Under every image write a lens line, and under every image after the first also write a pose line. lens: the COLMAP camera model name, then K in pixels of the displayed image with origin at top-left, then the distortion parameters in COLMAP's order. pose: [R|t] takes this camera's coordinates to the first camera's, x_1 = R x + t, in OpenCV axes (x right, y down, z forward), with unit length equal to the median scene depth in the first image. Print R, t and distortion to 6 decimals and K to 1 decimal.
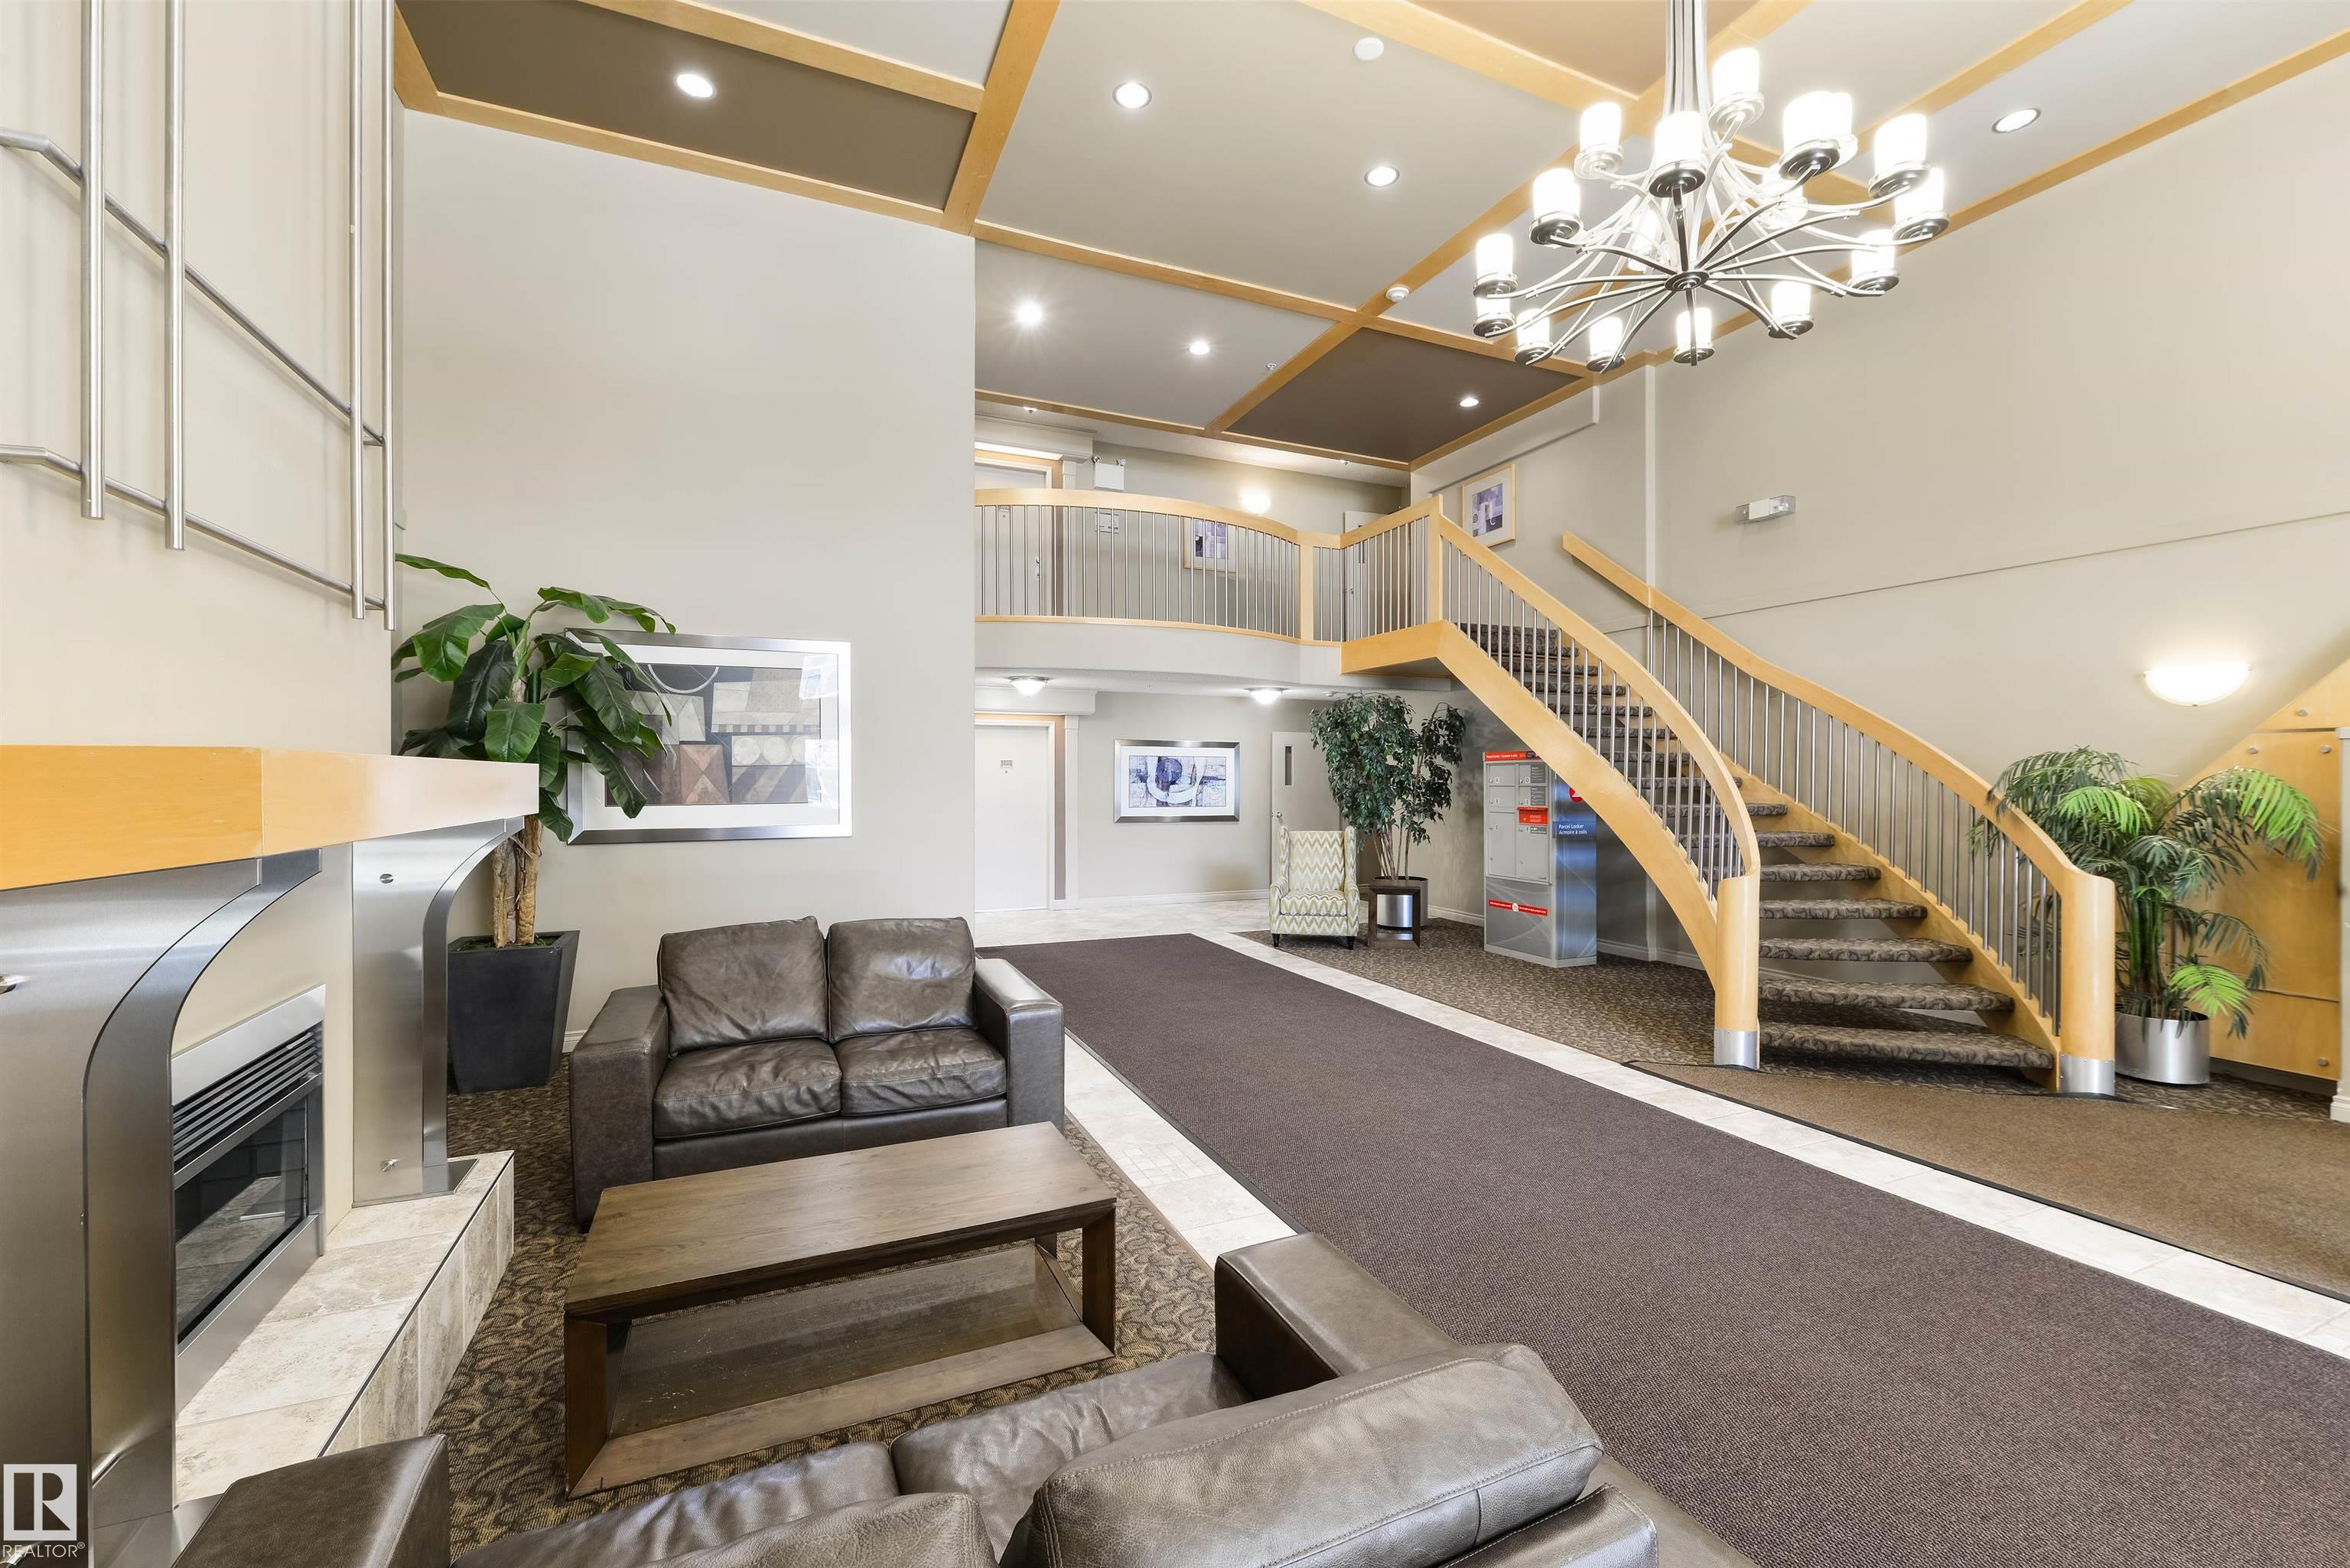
lens RADIAL K [[979.2, 0, 1185.2], [0, 979.2, 781.5], [0, 0, 1]] dist [-0.002434, -0.000285]
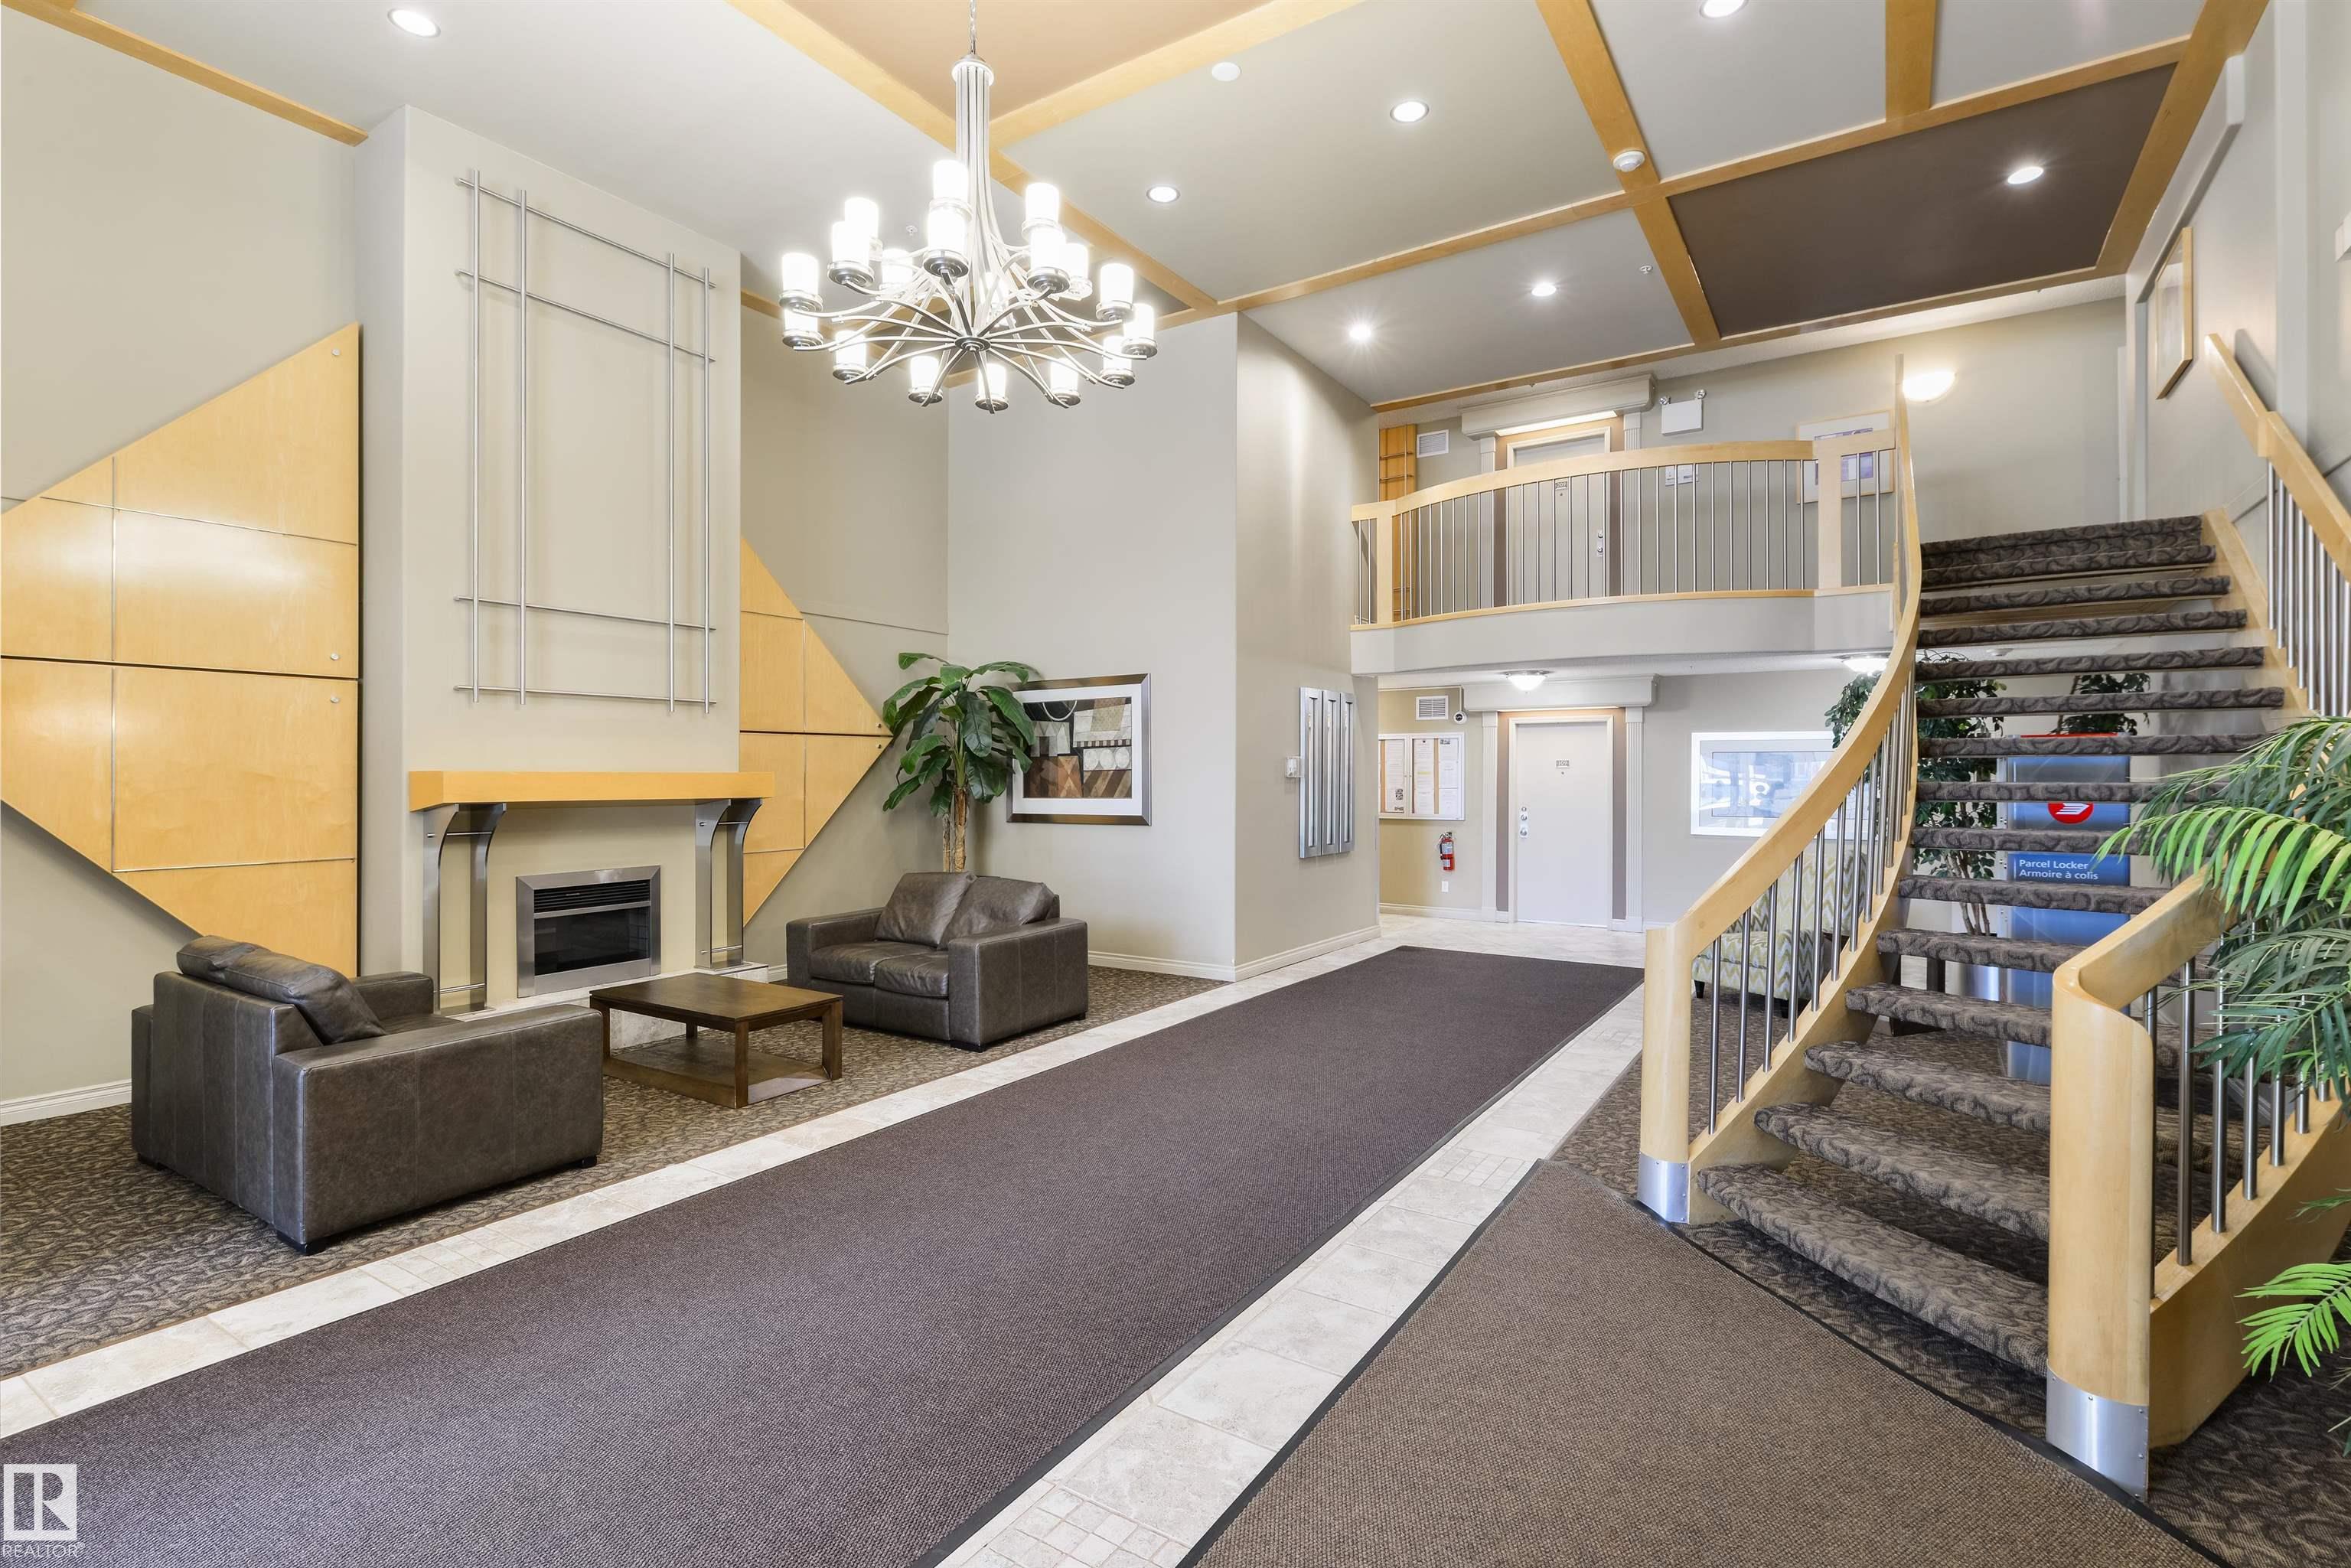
lens RADIAL K [[1082.5, 0, 1178.6], [0, 1082.5, 779.0], [0, 0, 1]] dist [0.002695, 0.000501]
pose [[0.537654, 0.002125, -0.843163, 0.915595], [-0.003780, 0.999993, 0.000110, -0.005029], [0.843157, 0.003128, 0.537658, 0.283715]]
